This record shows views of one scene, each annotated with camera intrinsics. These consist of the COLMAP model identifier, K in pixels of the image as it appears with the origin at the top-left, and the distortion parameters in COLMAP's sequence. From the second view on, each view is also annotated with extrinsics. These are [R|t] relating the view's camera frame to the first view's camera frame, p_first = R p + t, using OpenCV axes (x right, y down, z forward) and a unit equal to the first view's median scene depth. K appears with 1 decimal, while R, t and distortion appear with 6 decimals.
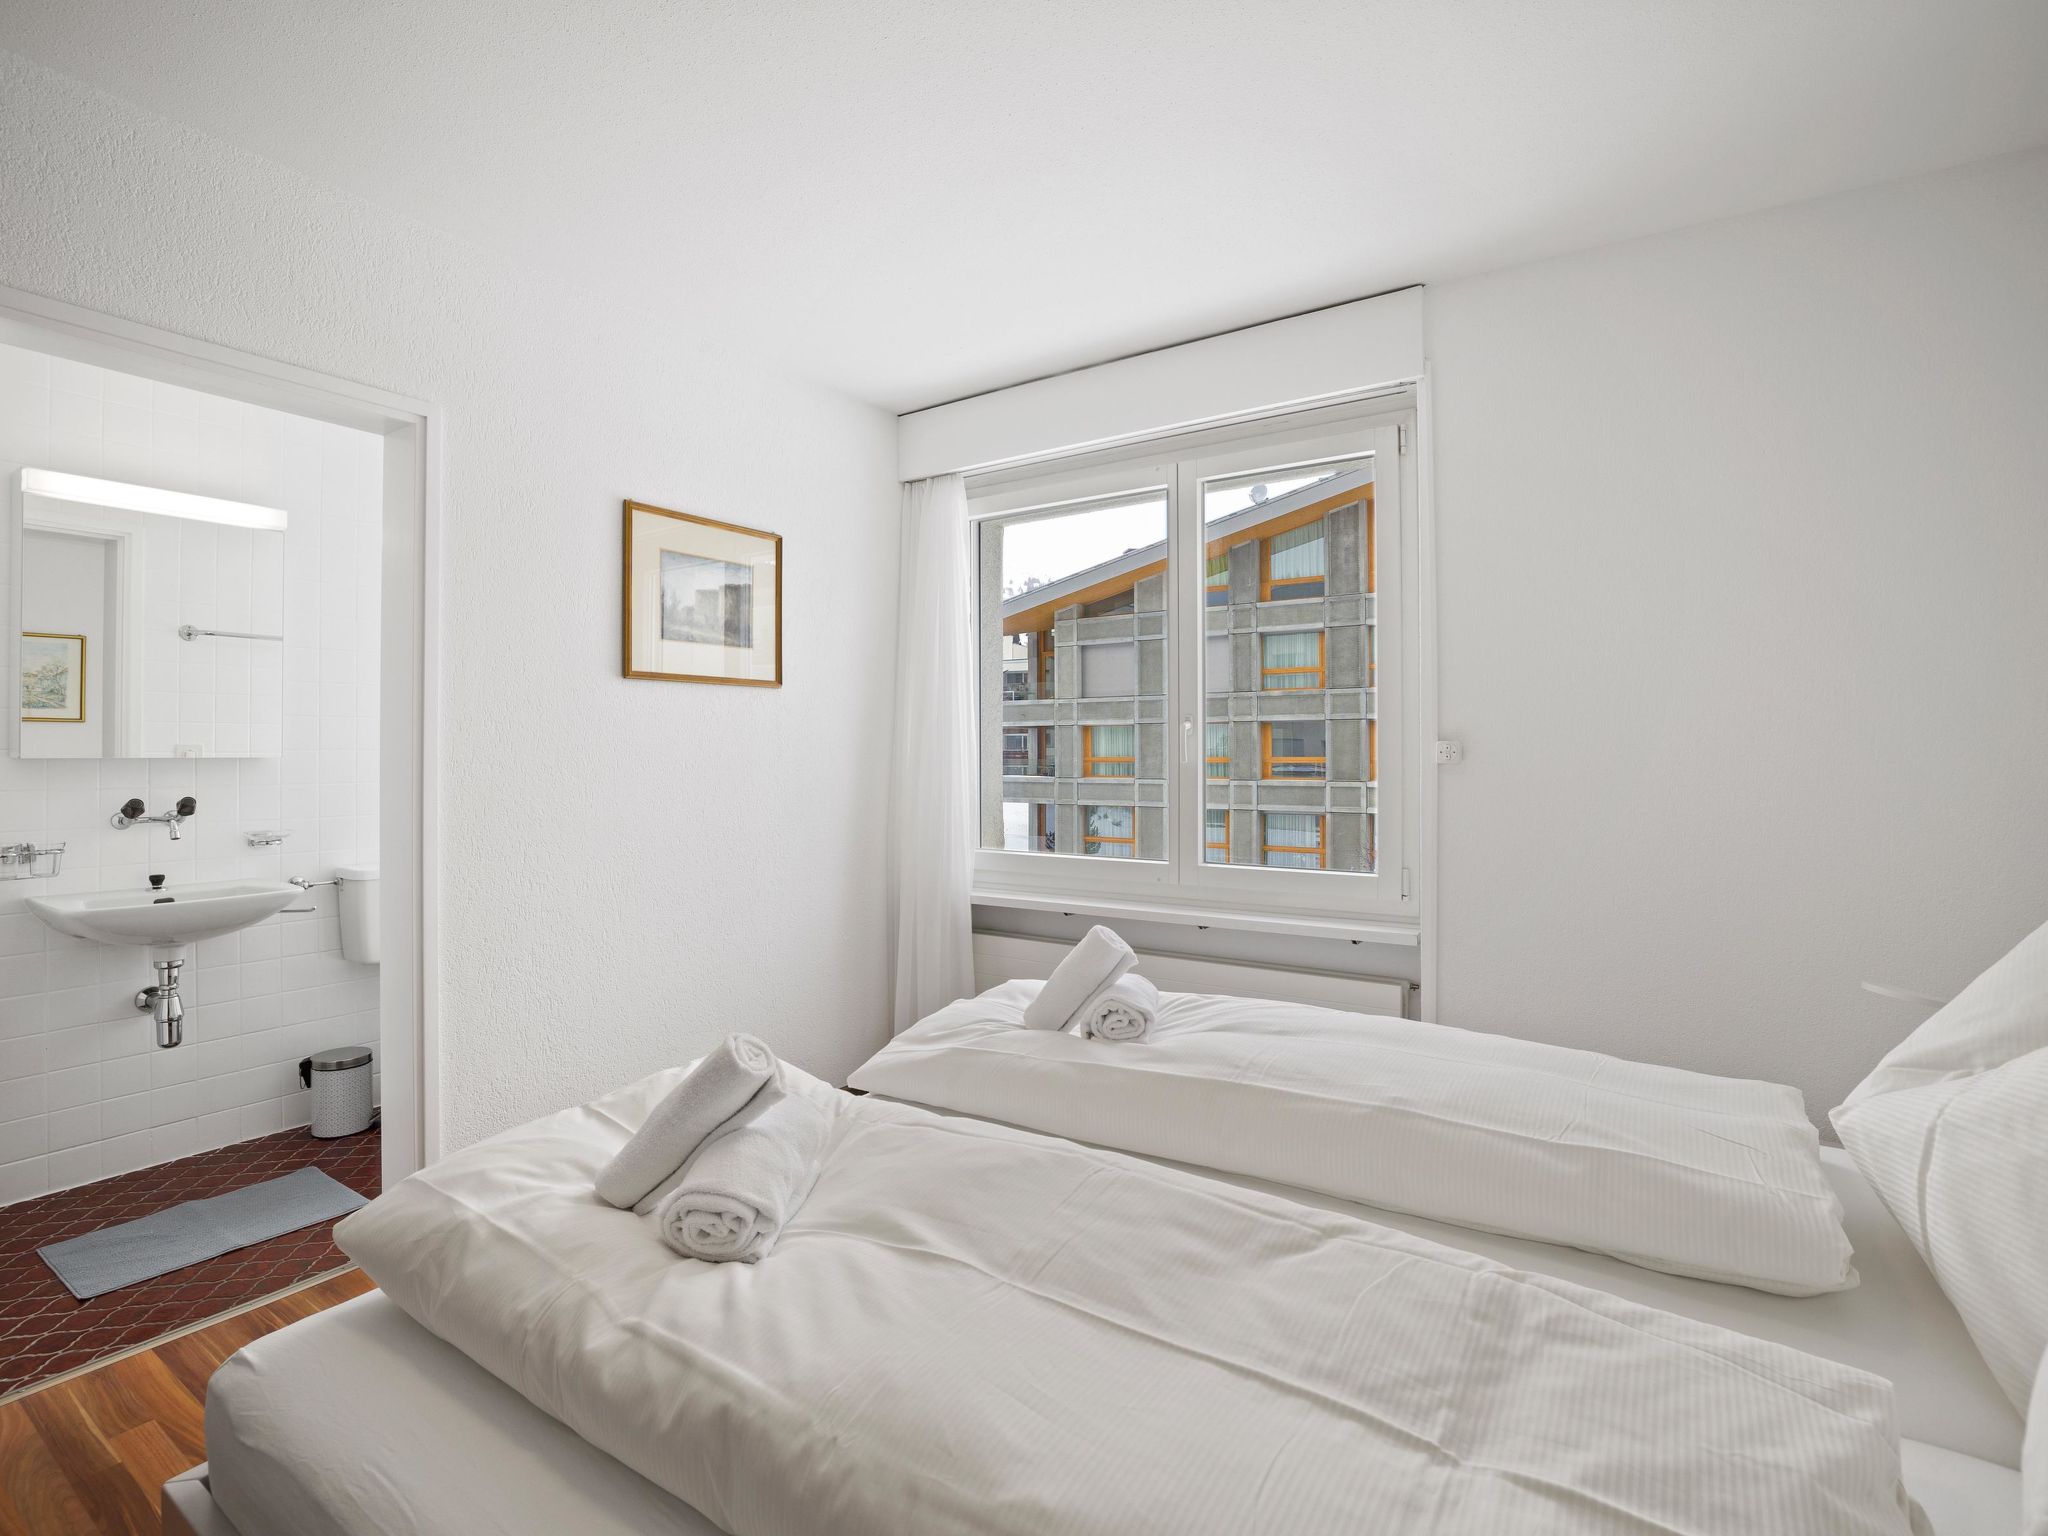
lens RADIAL K [[1001.4, 0, 1019.5], [0, 1001.4, 736.7], [0, 0, 1]] dist [-0.001295, -0.000244]
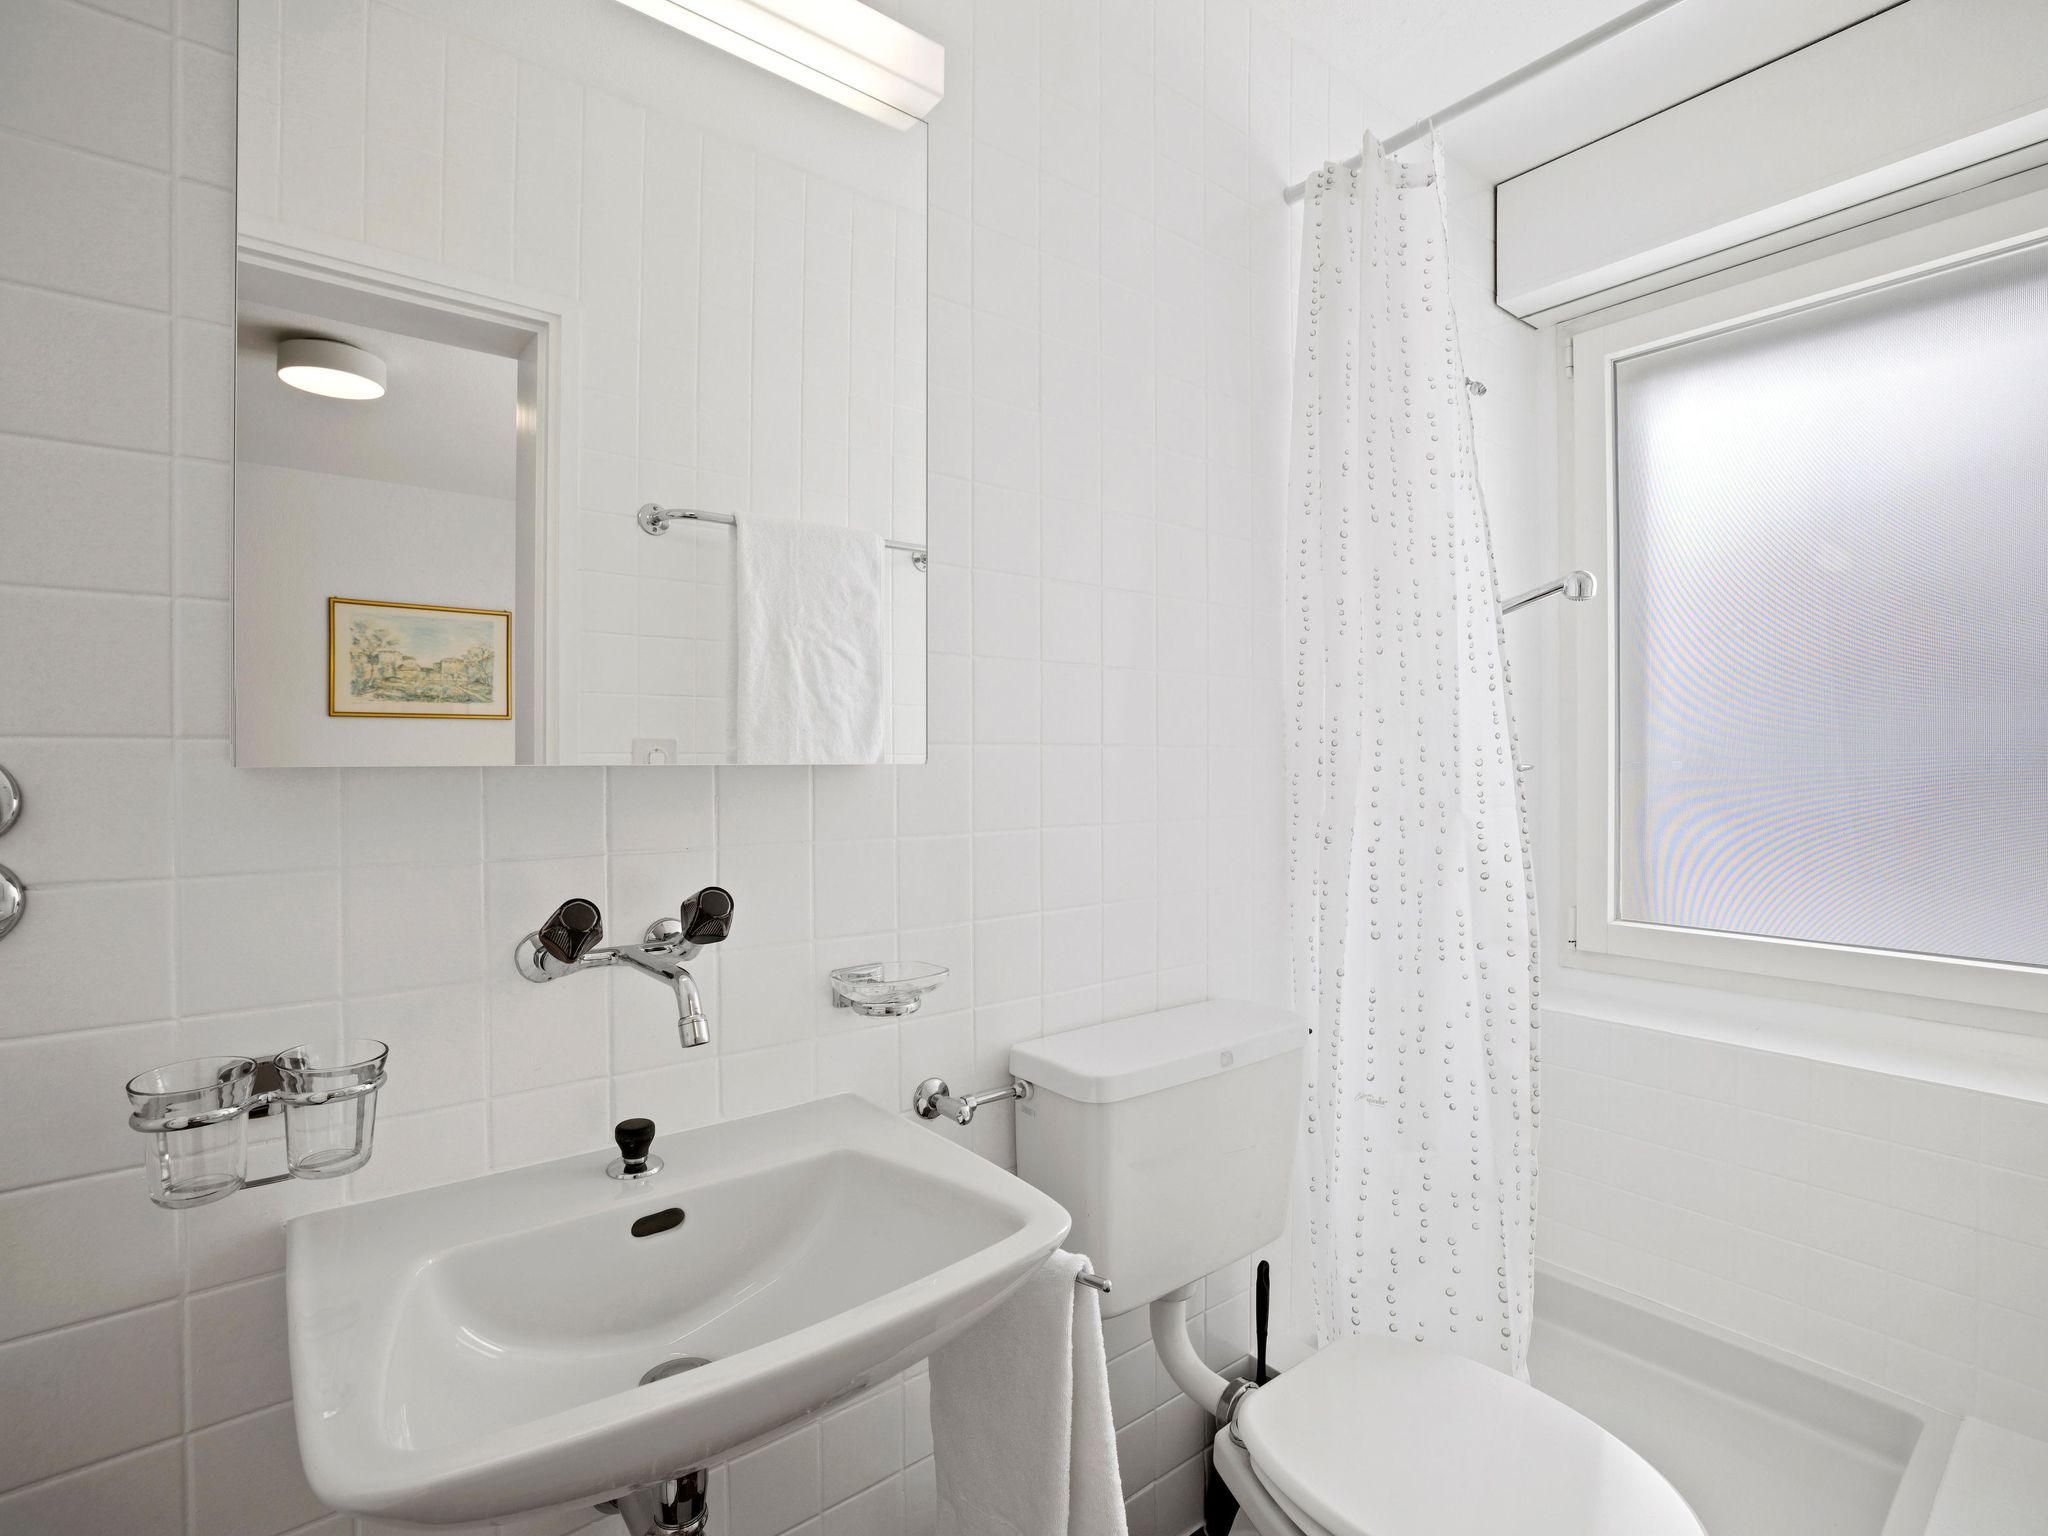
lens RADIAL K [[992.4, 0, 1024.0], [0, 992.4, 768.0], [0, 0, 1]] dist [-0.000862, -0.000147]
pose [[0.958328, 0.000630, -0.285668, -0.622701], [0.006611, 0.999681, 0.024382, 0.014027], [0.285592, -0.025254, 0.958018, 0.700192]]
